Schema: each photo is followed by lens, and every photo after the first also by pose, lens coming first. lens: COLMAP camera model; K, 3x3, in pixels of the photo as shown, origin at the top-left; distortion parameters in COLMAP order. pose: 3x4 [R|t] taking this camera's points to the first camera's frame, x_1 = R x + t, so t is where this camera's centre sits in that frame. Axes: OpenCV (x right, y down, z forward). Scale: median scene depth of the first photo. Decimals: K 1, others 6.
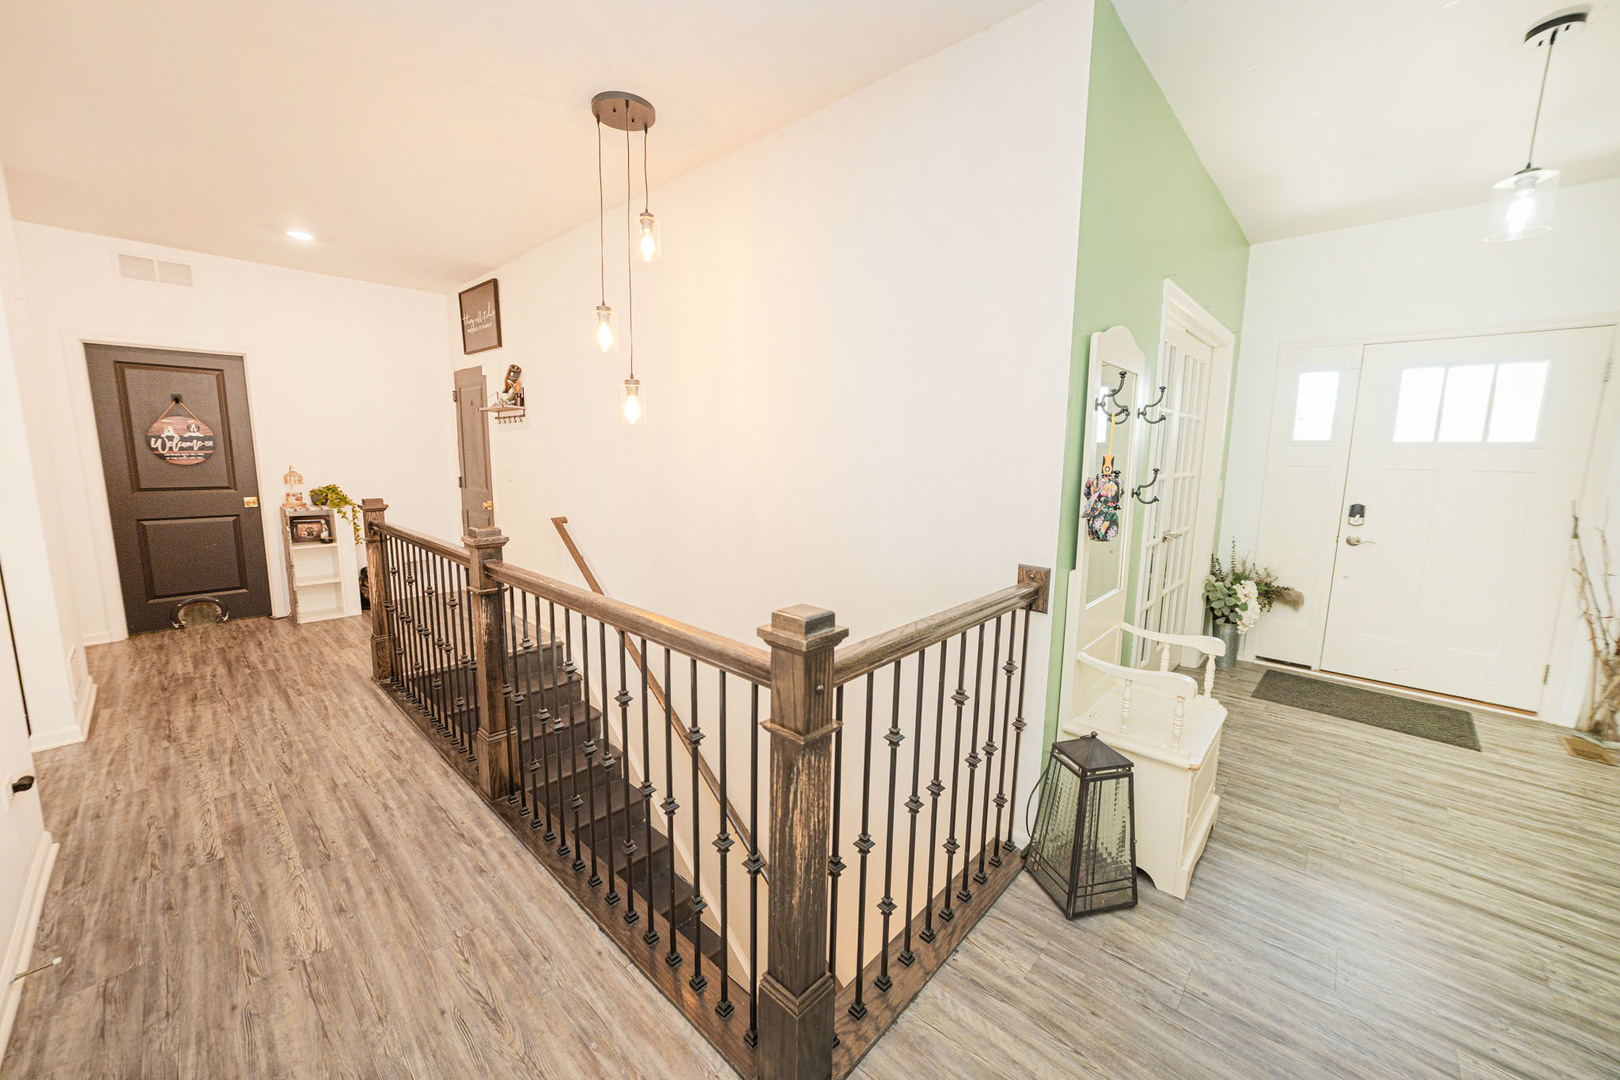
lens RADIAL K [[611.0, 0, 808.9], [0, 611.0, 538.3], [0, 0, 1]] dist [-0.030078, 0.011438]
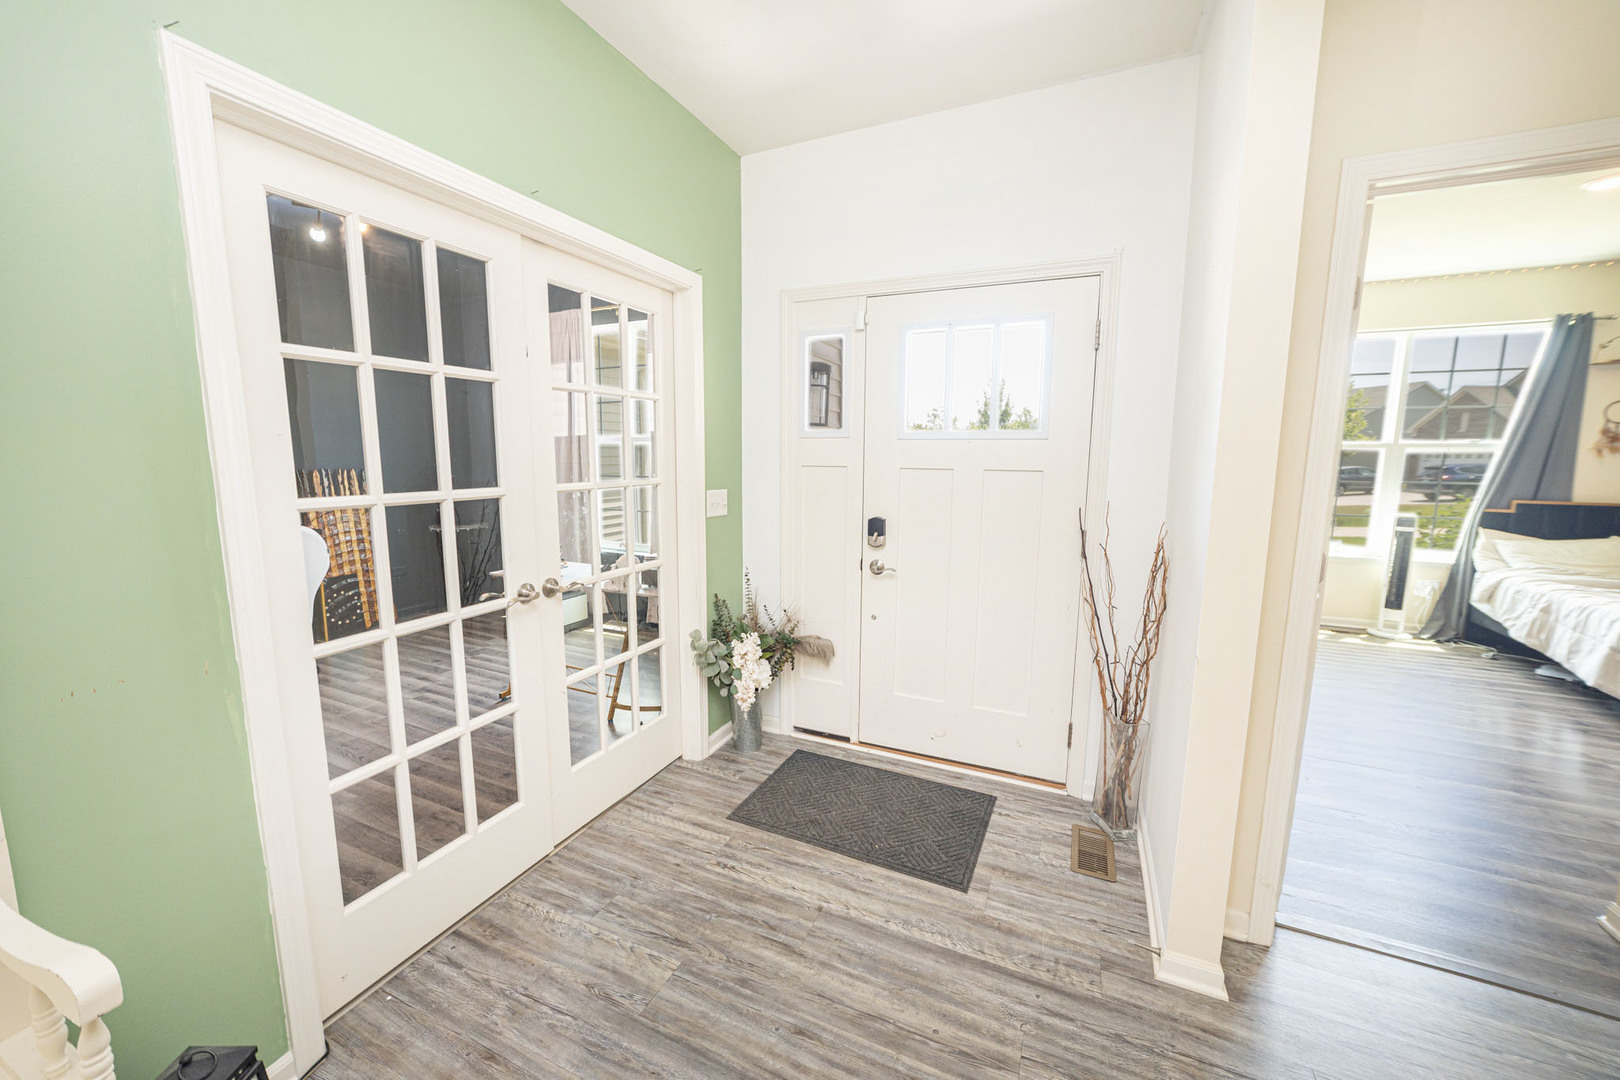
lens RADIAL K [[611.0, 0, 808.9], [0, 611.0, 538.3], [0, 0, 1]] dist [-0.030078, 0.011438]
pose [[0.946437, -0.049349, 0.319094, 0.680802], [0.050372, 0.998718, 0.005051, -0.045641], [-0.318934, 0.011293, 0.947710, 0.369165]]
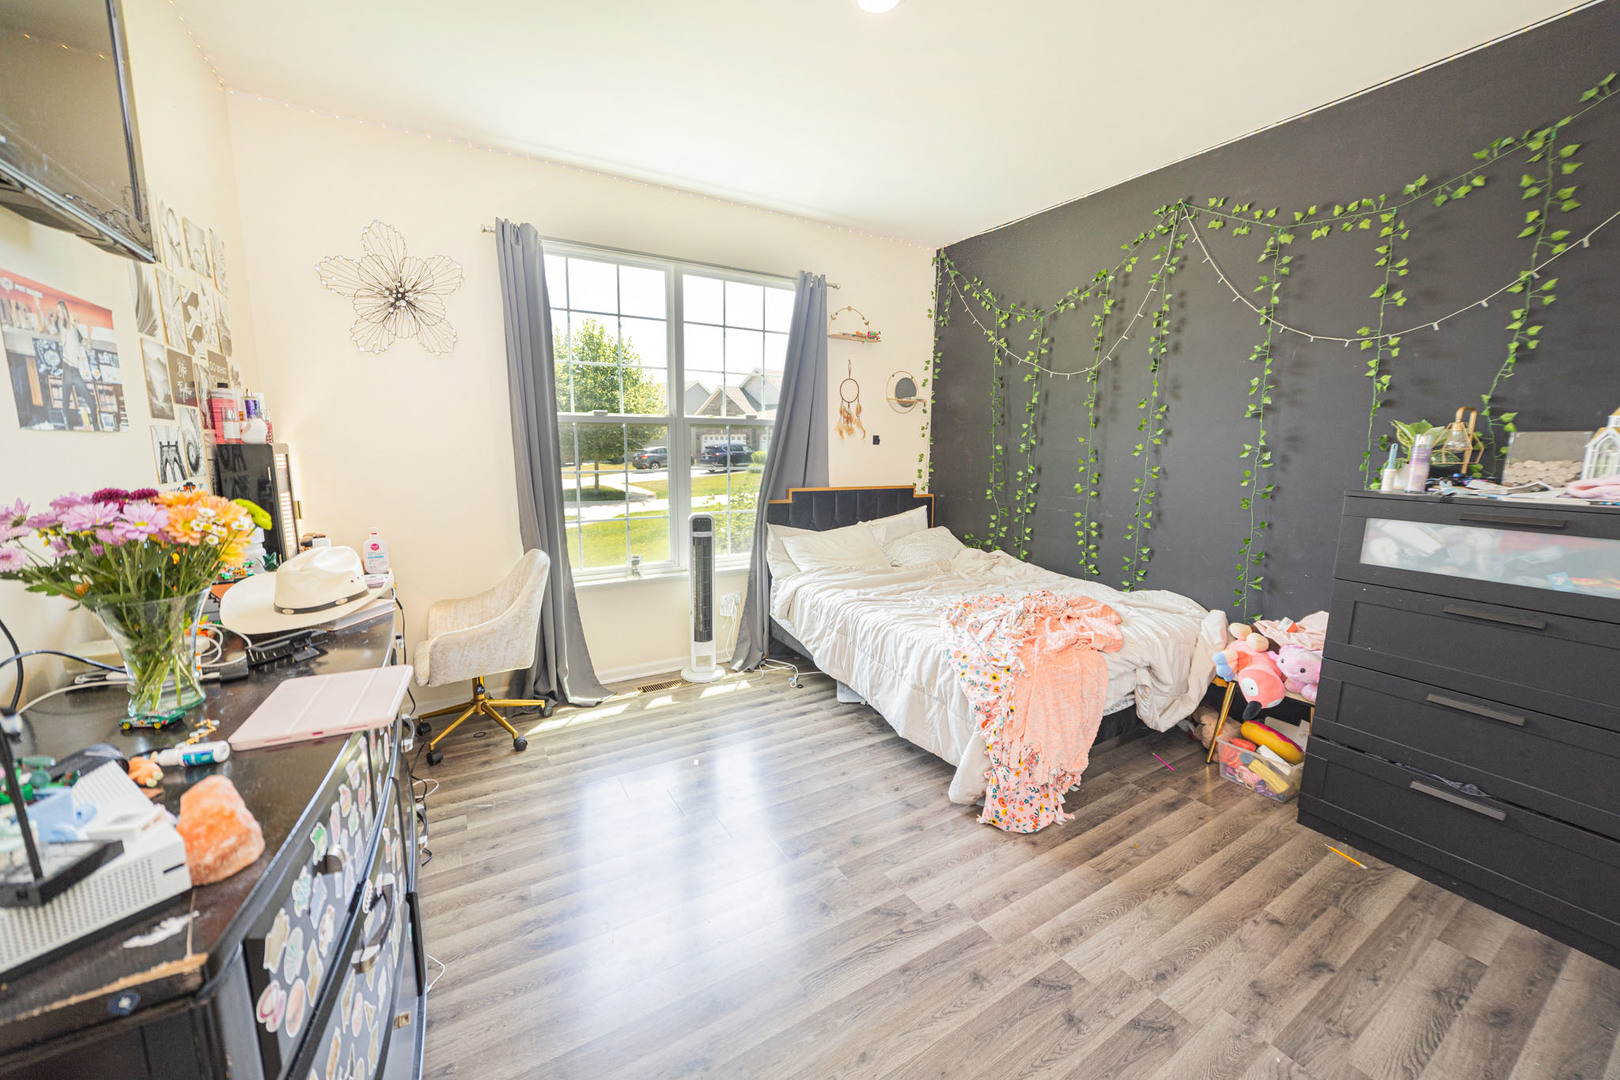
lens RADIAL K [[611.0, 0, 808.9], [0, 611.0, 538.3], [0, 0, 1]] dist [-0.030078, 0.011438]
pose [[0.273858, -0.152279, 0.949638, 1.011358], [0.125780, 0.984576, 0.121609, -0.062761], [-0.953510, 0.086142, 0.288788, 0.533266]]
